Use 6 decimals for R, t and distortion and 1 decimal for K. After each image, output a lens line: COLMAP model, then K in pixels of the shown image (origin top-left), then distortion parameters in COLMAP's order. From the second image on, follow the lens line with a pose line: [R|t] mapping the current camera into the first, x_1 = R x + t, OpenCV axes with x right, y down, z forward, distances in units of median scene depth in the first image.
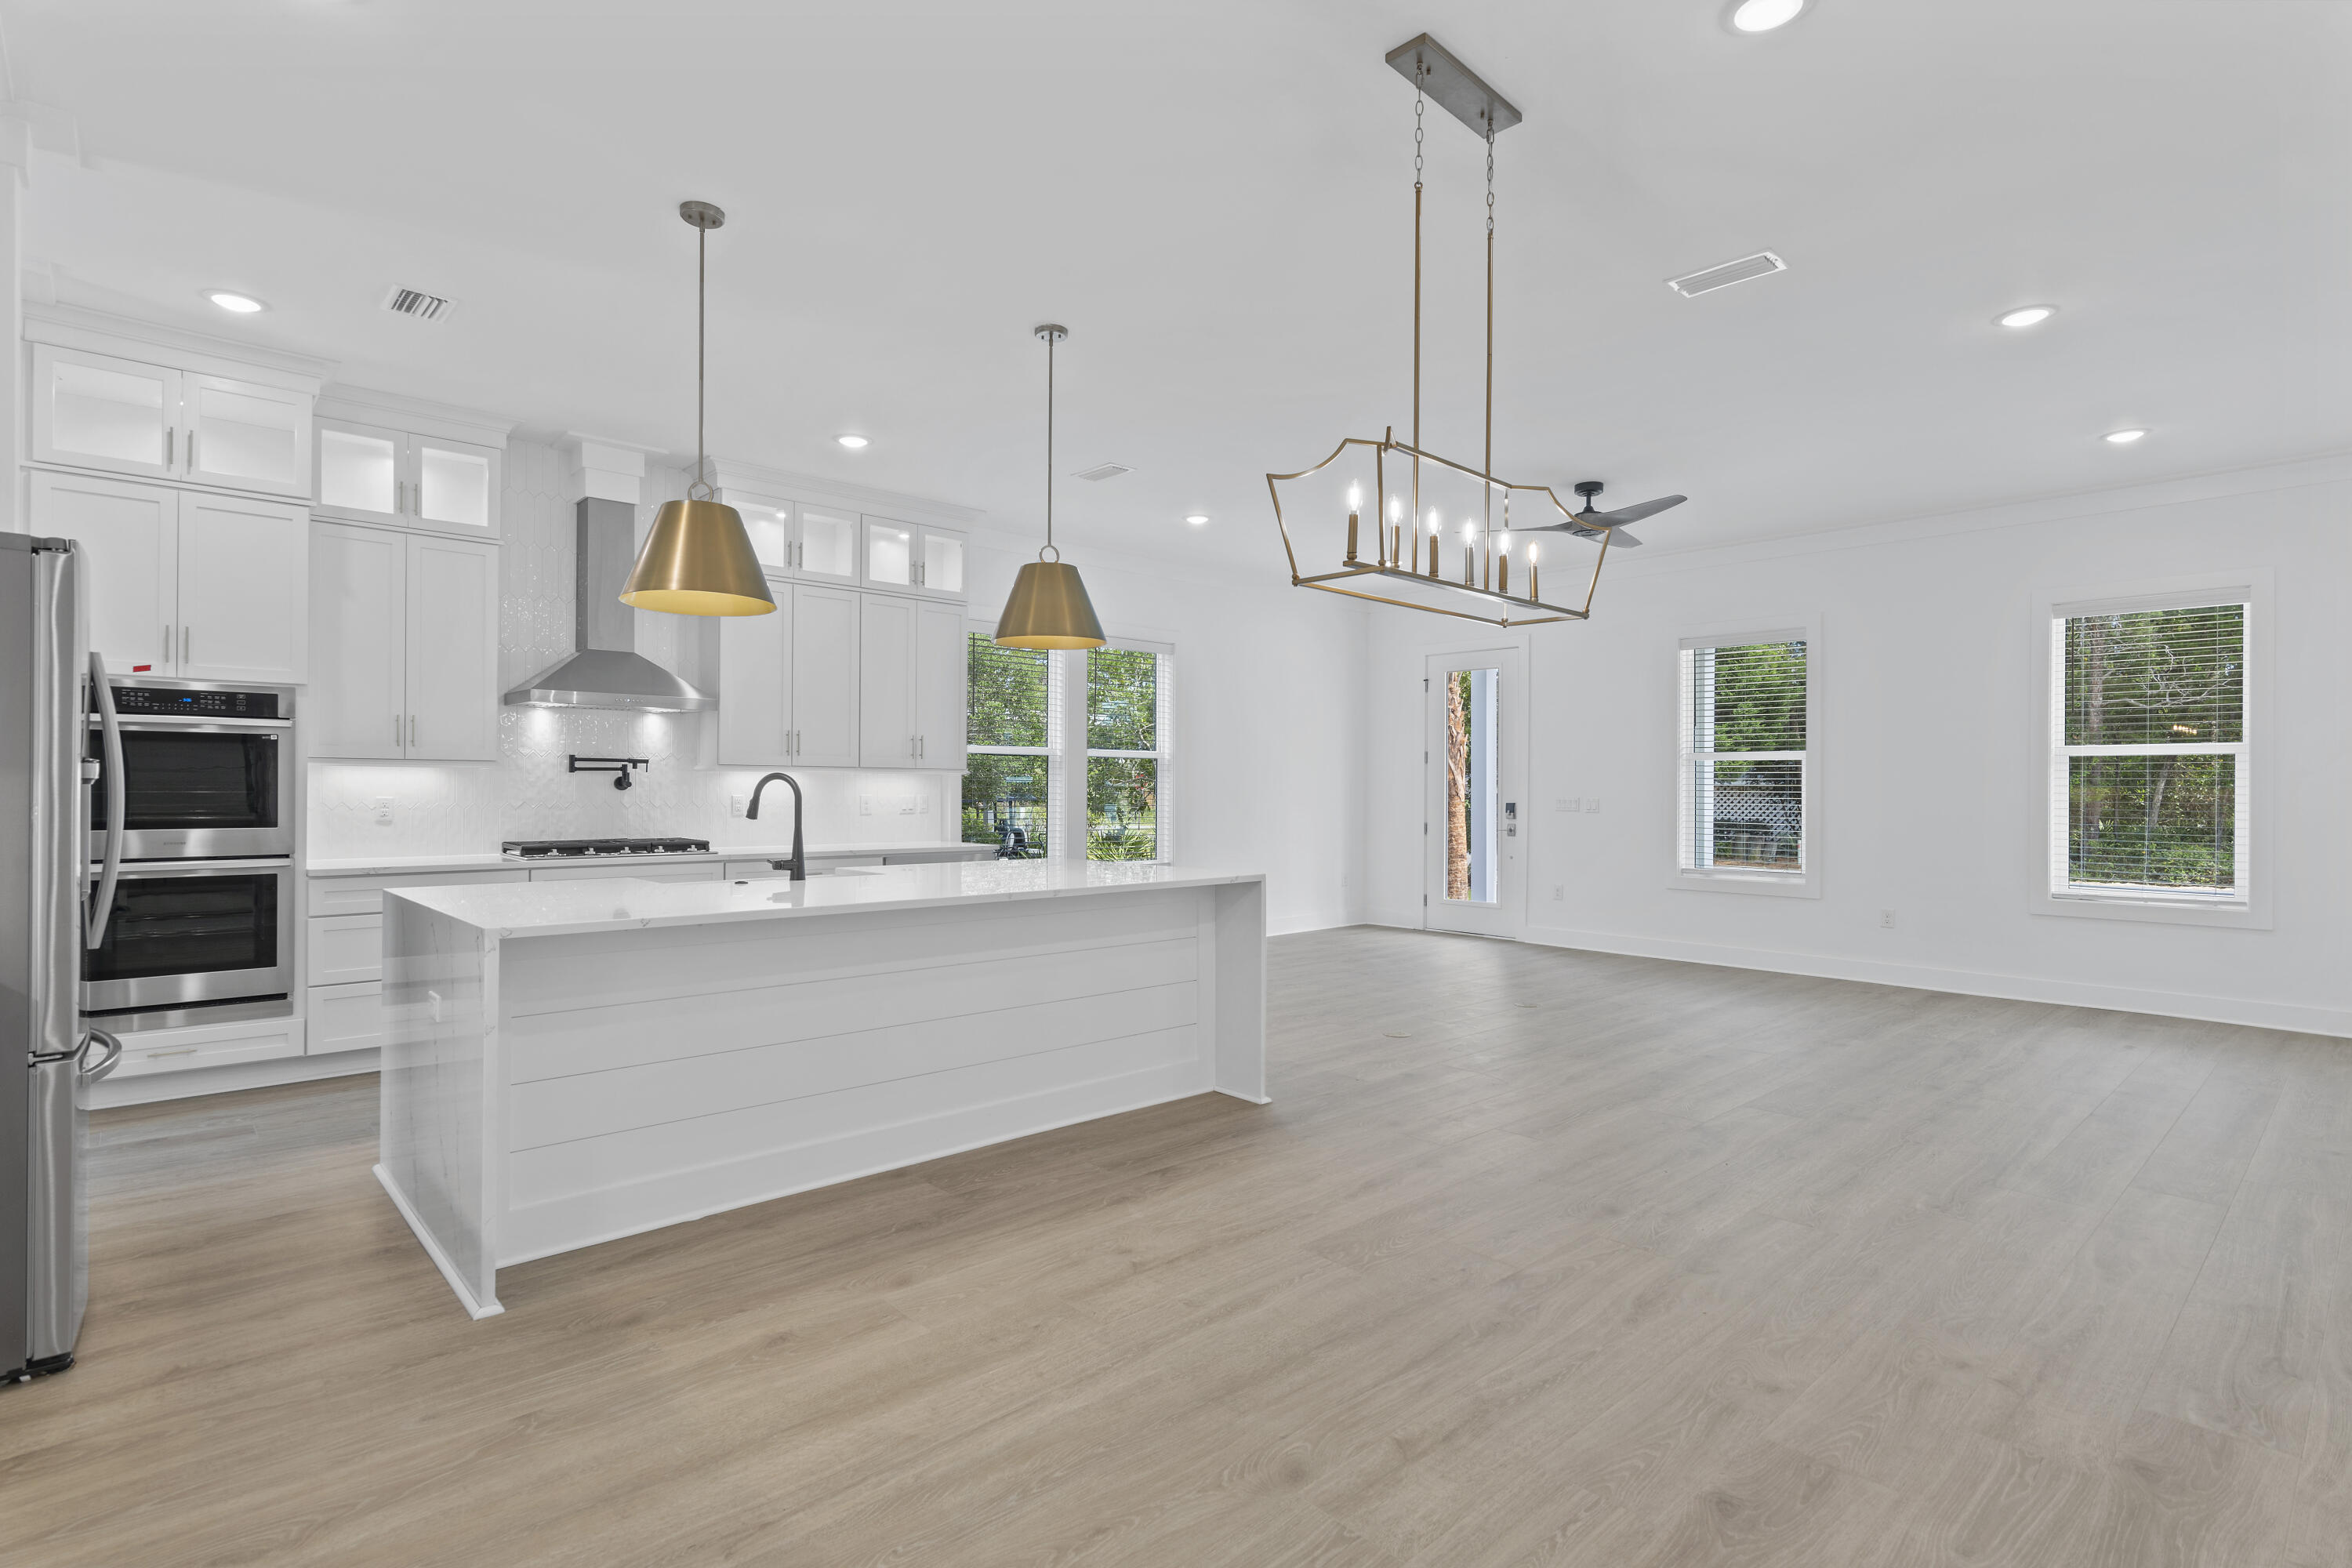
lens RADIAL K [[1145.5, 0, 1157.1], [0, 1145.5, 777.8], [0, 0, 1]] dist [0.001887, 0.000729]
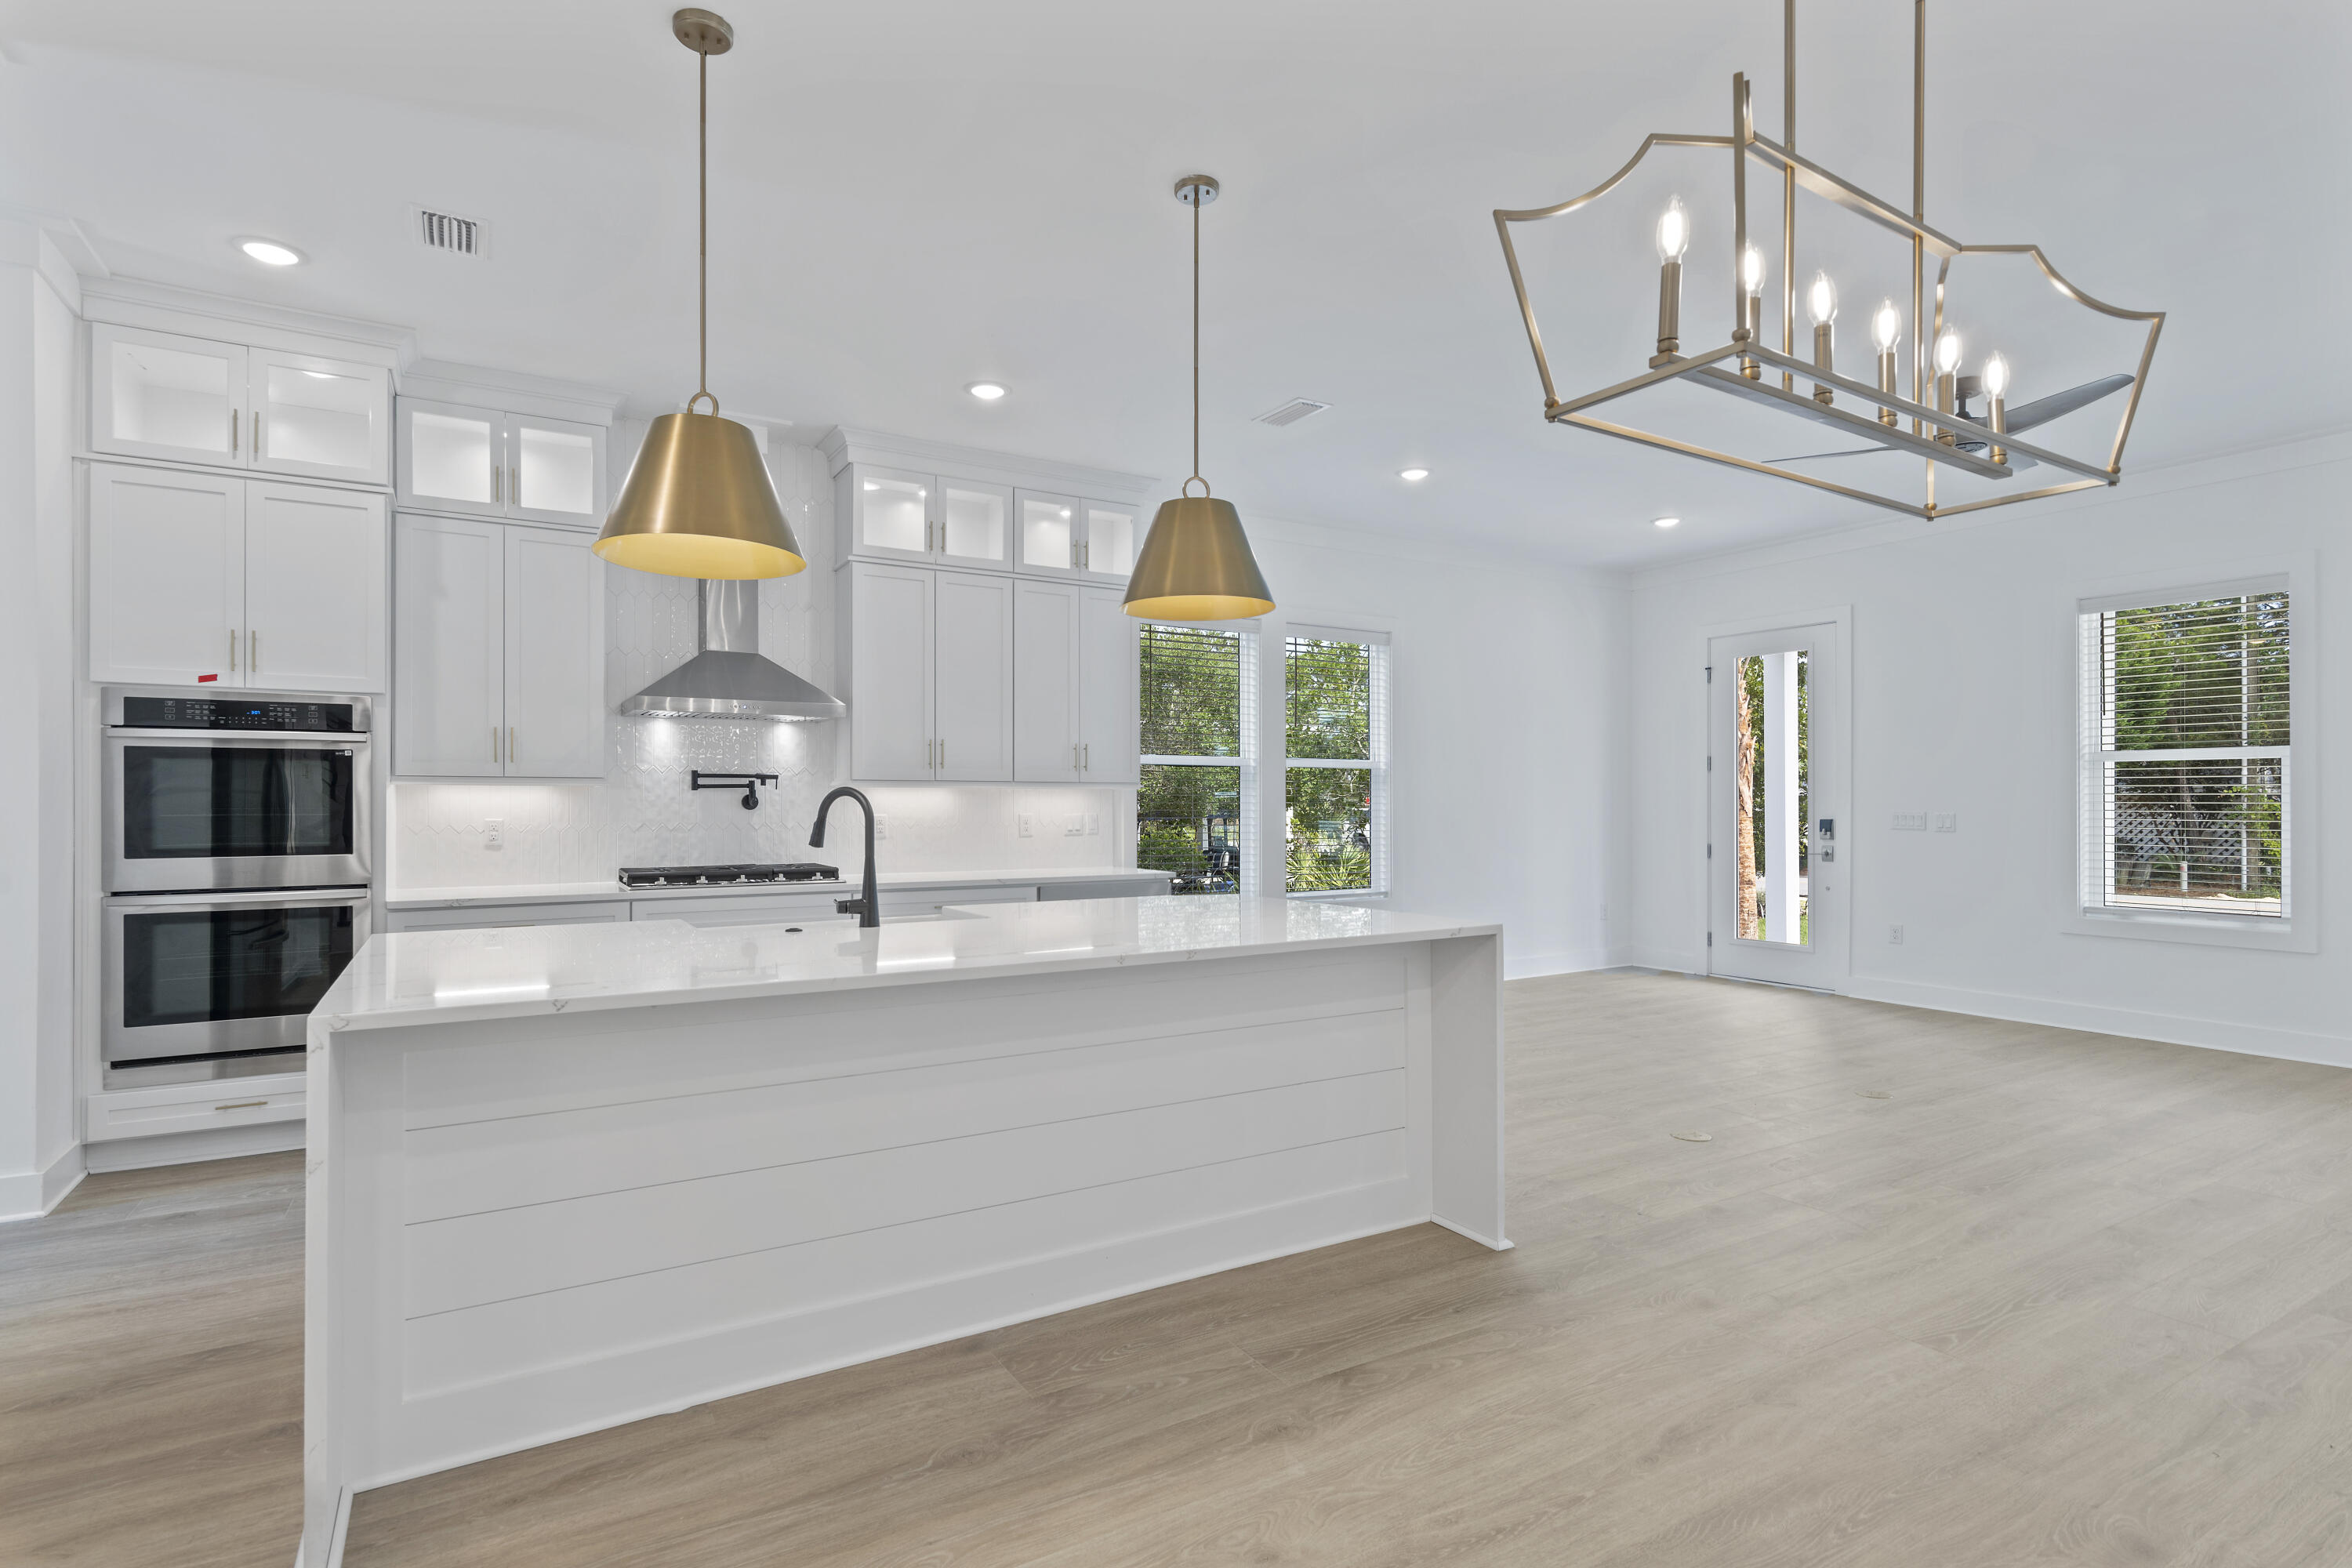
lens RADIAL K [[1145.5, 0, 1162.1], [0, 1145.5, 797.9], [0, 0, 1]] dist [0.001887, 0.000729]
pose [[0.980602, -0.007443, -0.195869, 0.027266], [0.008164, 0.999963, 0.002875, 0.002205], [0.195840, -0.004419, 0.980626, 0.260408]]
